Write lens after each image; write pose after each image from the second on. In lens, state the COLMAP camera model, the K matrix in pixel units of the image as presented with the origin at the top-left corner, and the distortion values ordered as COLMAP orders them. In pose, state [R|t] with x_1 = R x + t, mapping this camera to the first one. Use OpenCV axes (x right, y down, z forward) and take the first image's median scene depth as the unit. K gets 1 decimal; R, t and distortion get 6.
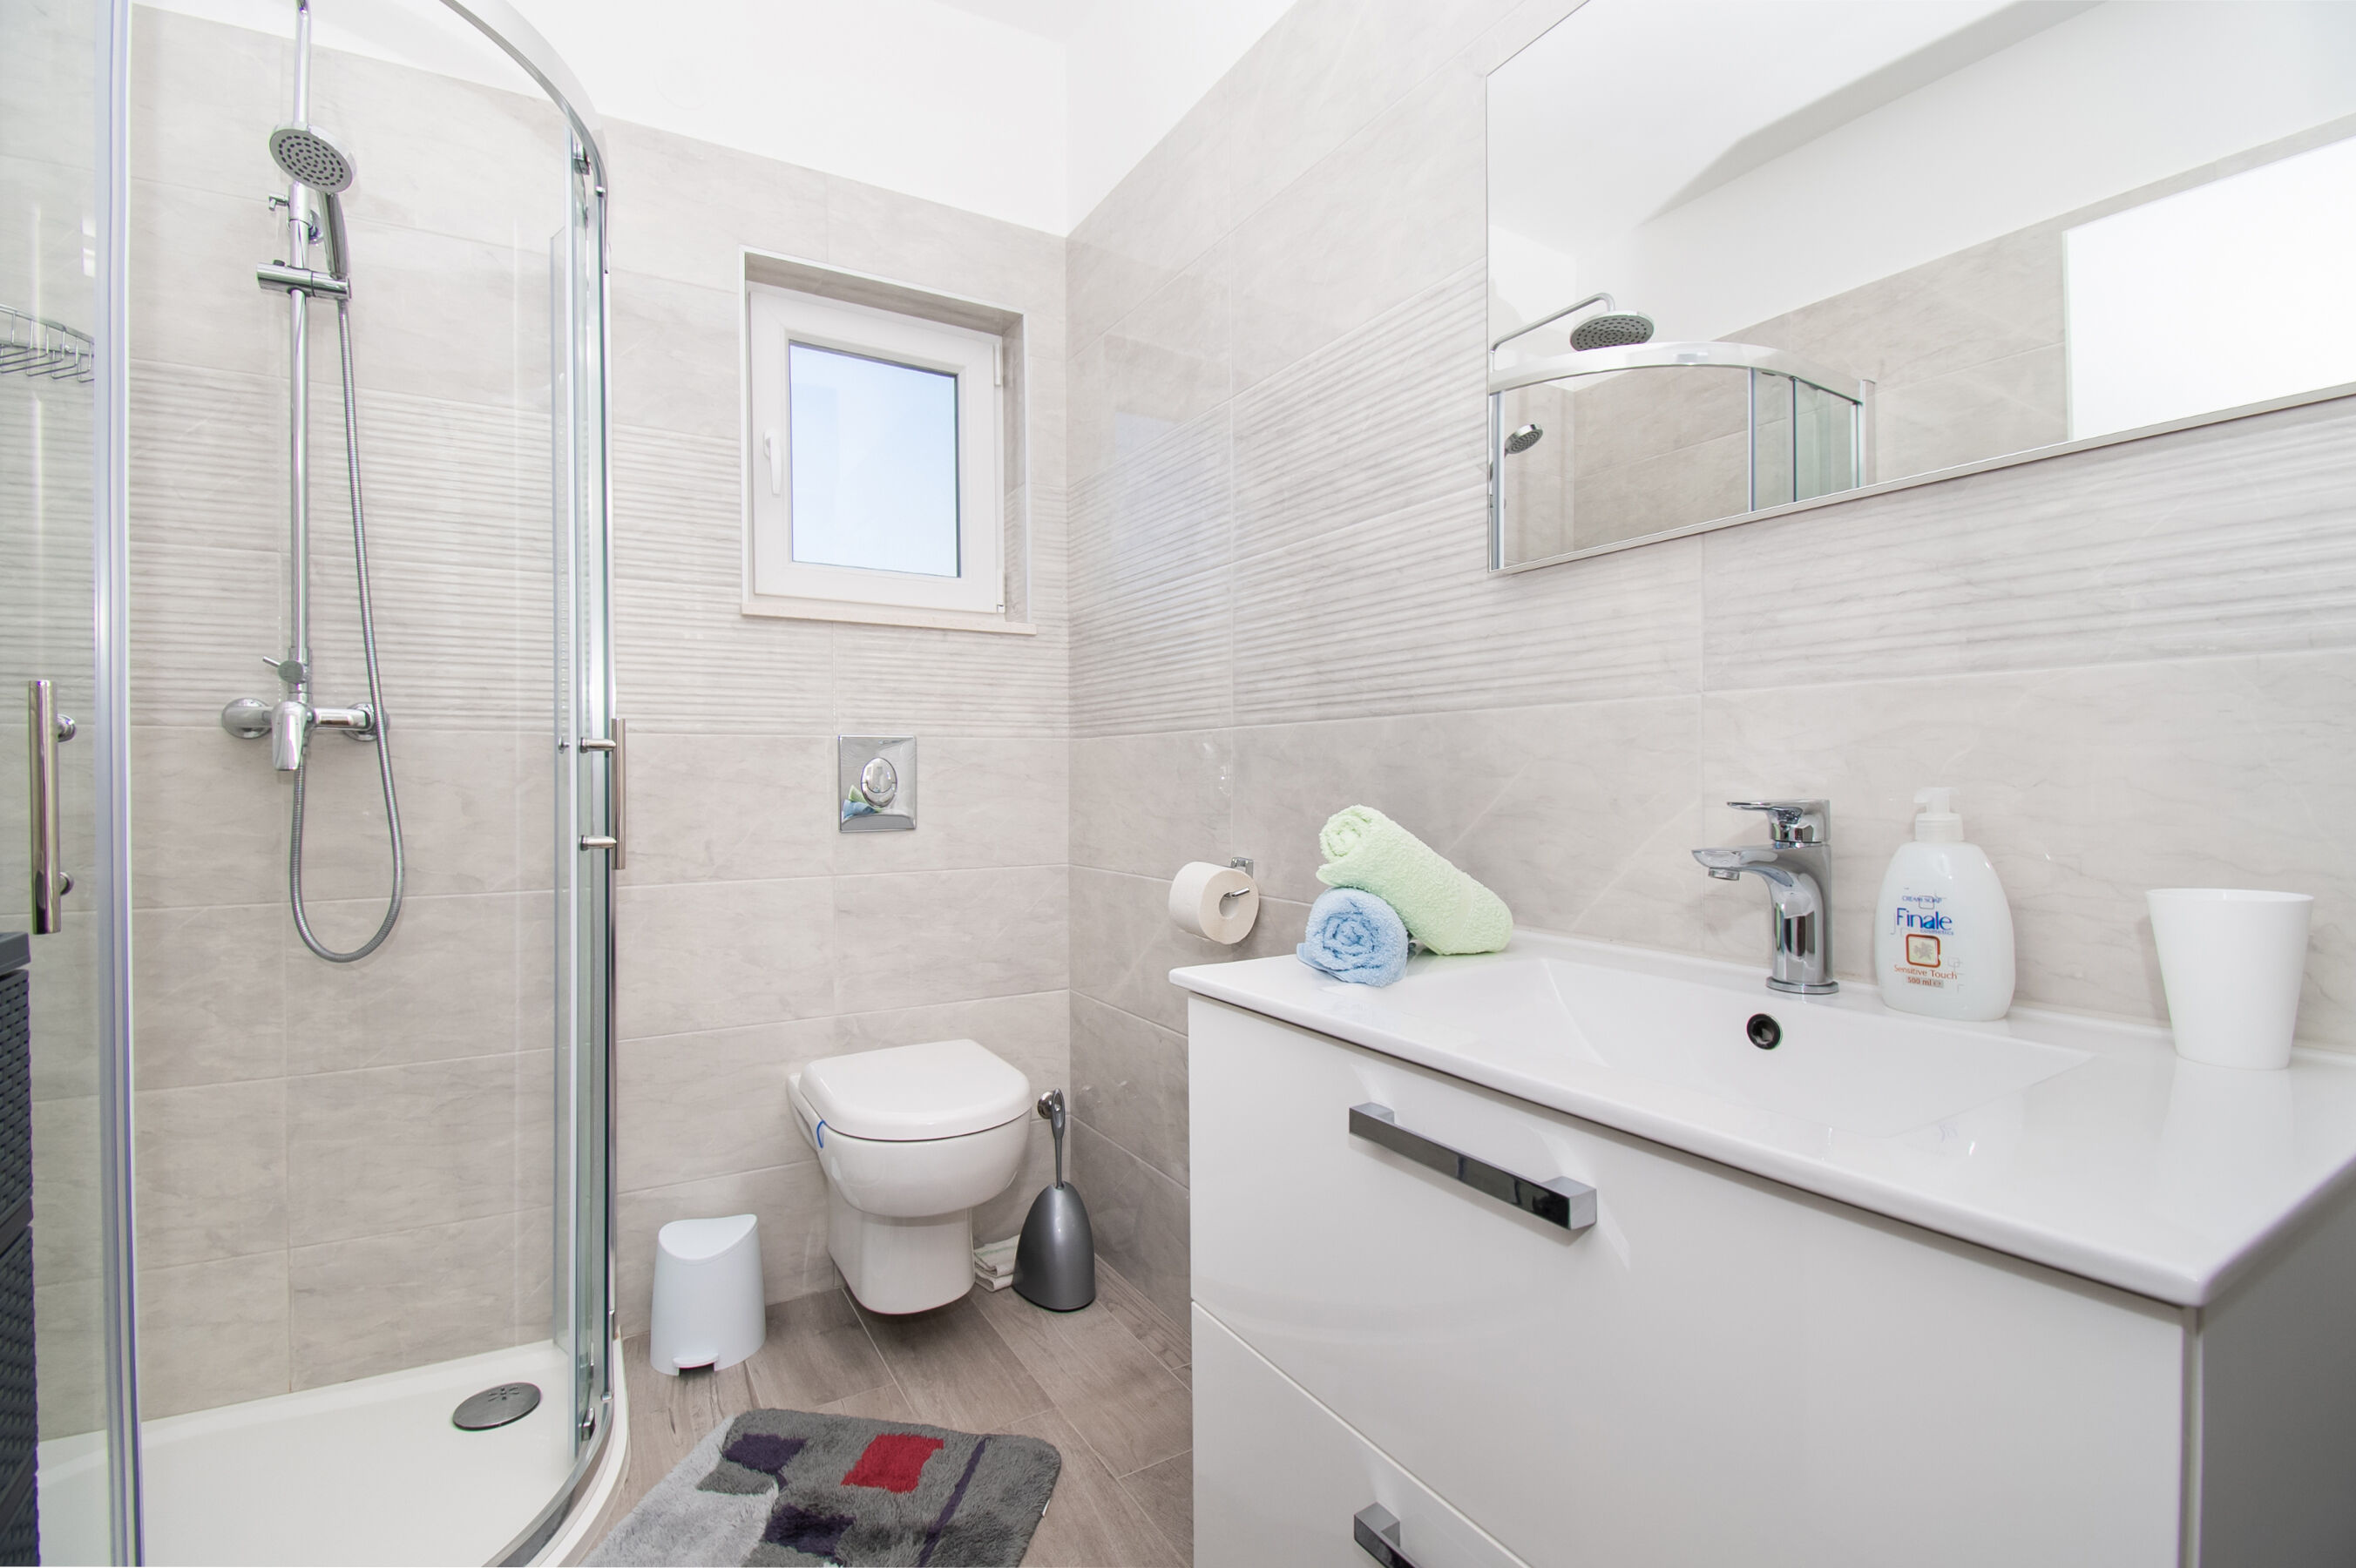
lens RADIAL K [[1066.1, 0, 1188.7], [0, 1066.1, 771.6], [0, 0, 1]] dist [-0.010341, -0.004352]
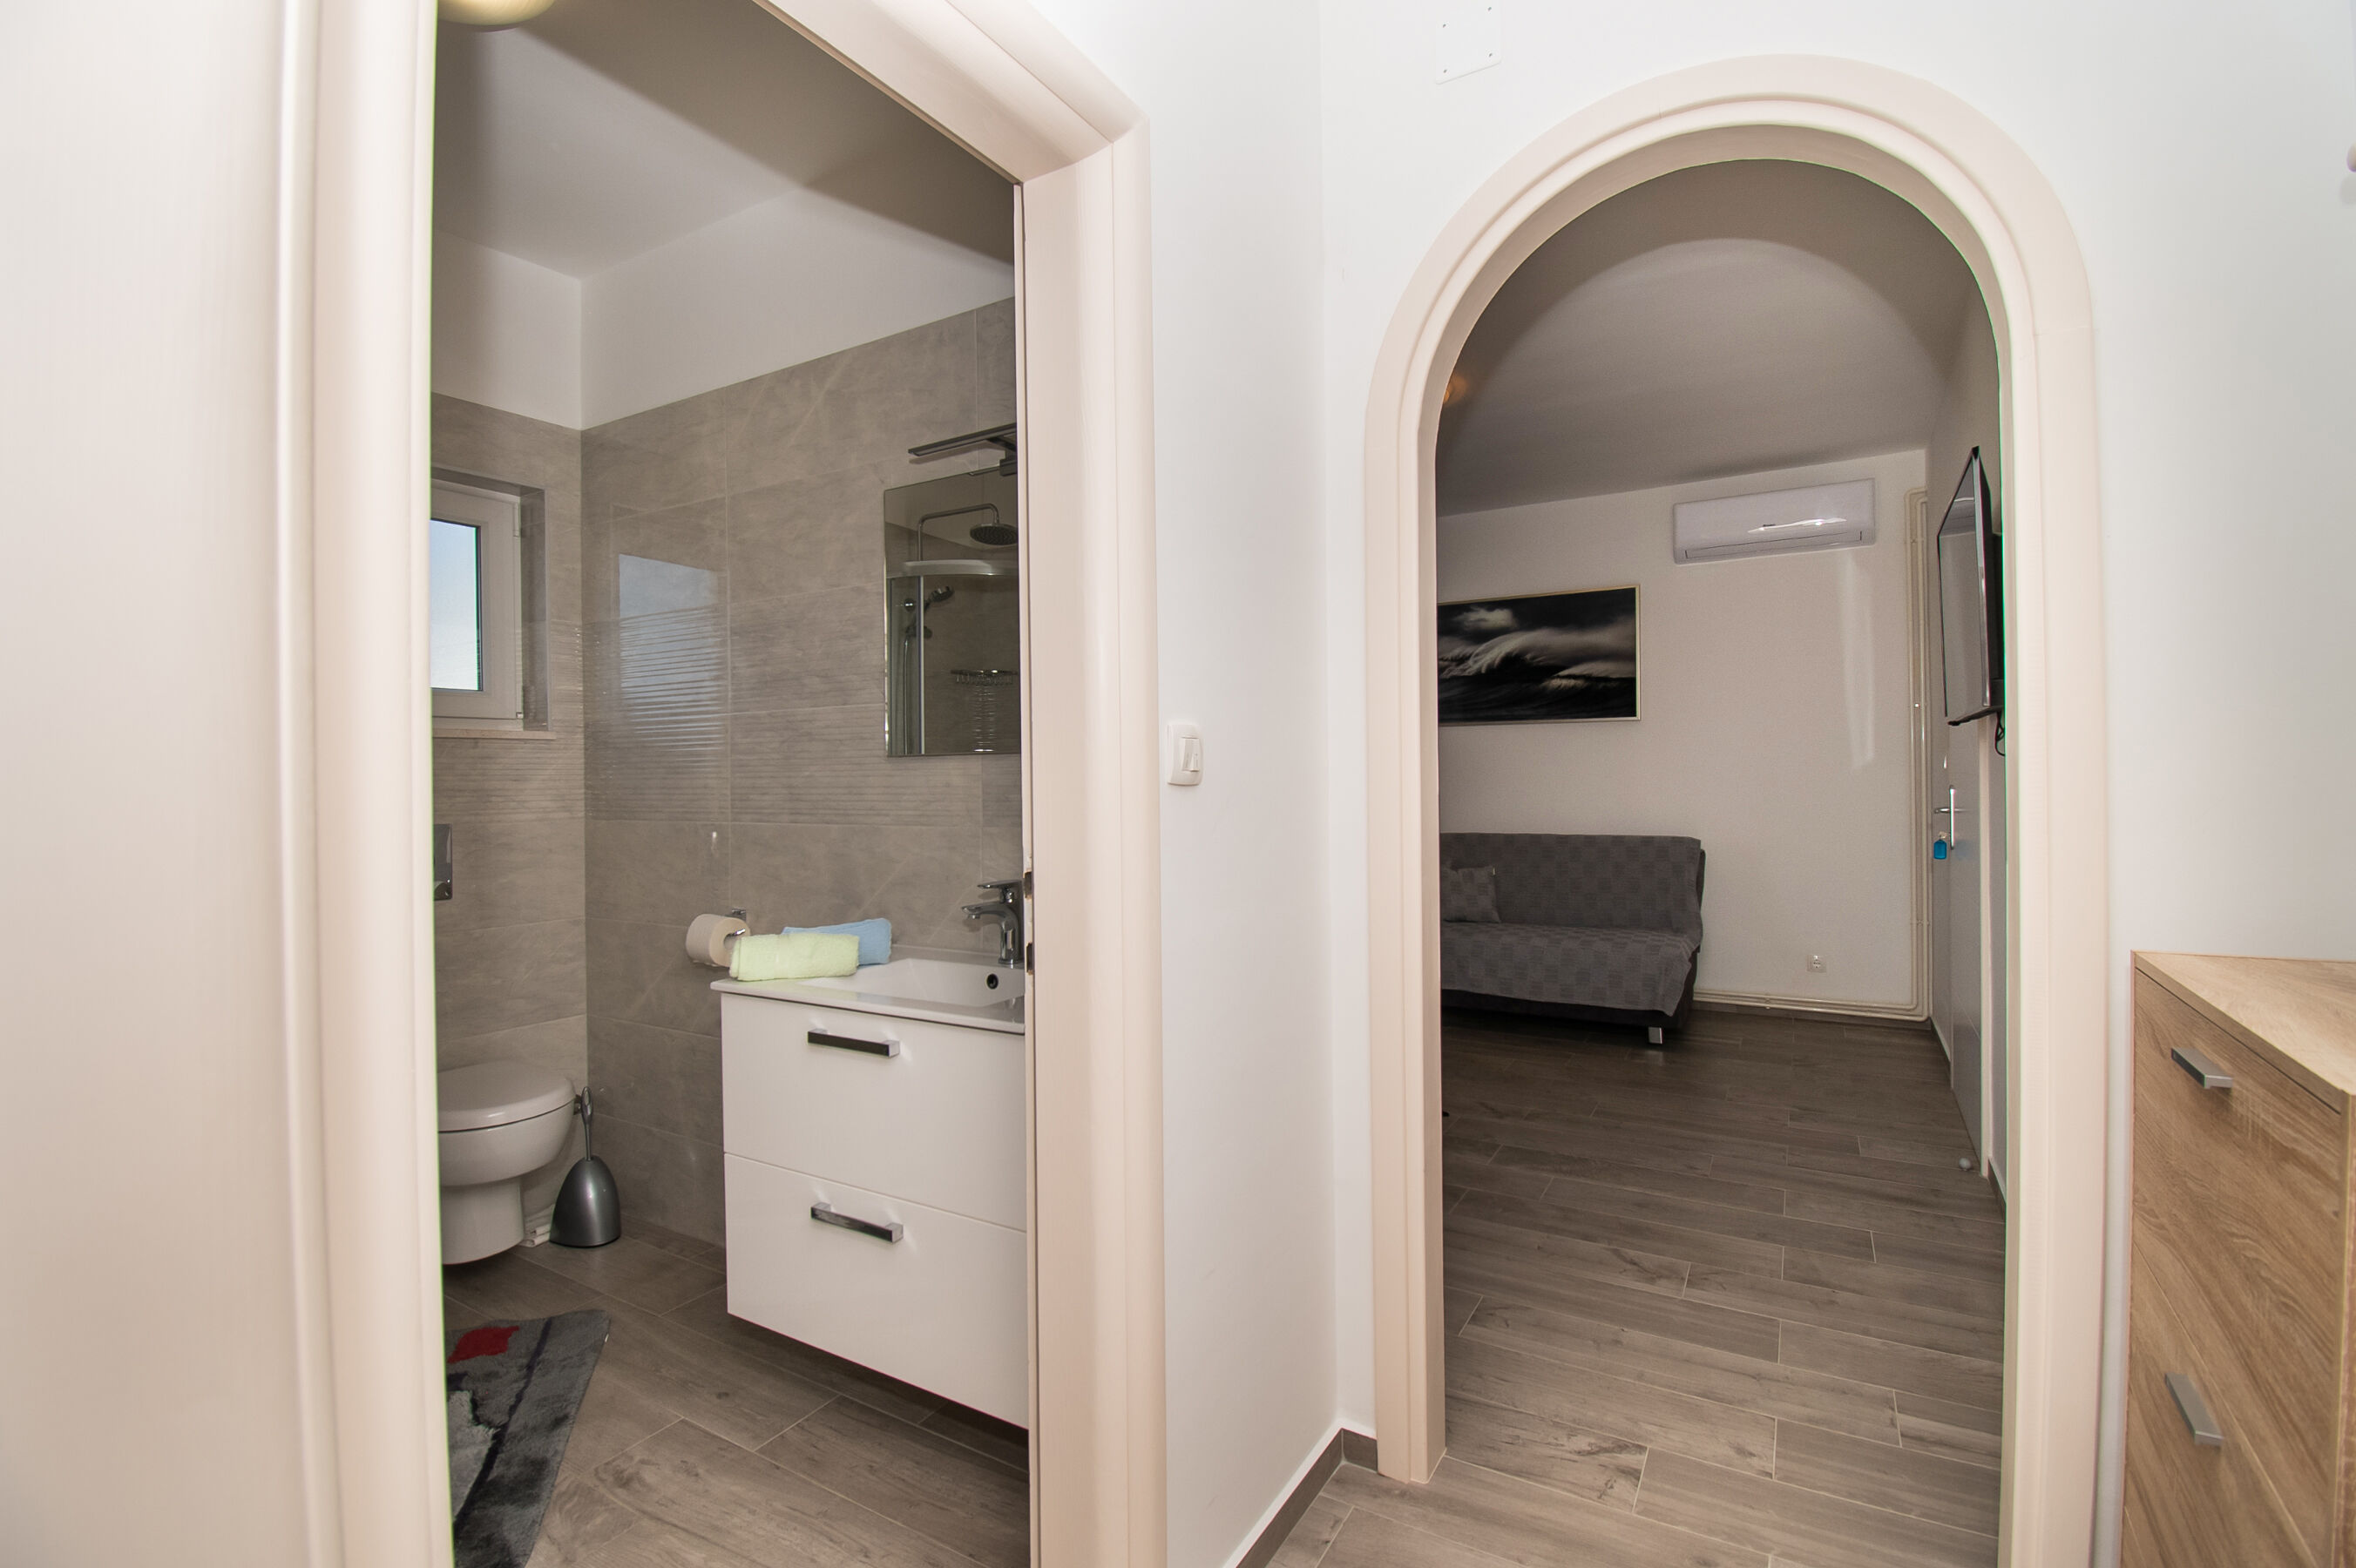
lens RADIAL K [[1066.1, 0, 1200.3], [0, 1066.1, 766.4], [0, 0, 1]] dist [-0.010341, -0.004352]
pose [[0.881987, -0.004925, 0.471248, -0.068737], [0.009740, 0.999922, -0.007778, -0.087850], [-0.471173, 0.011450, 0.881967, -0.545171]]
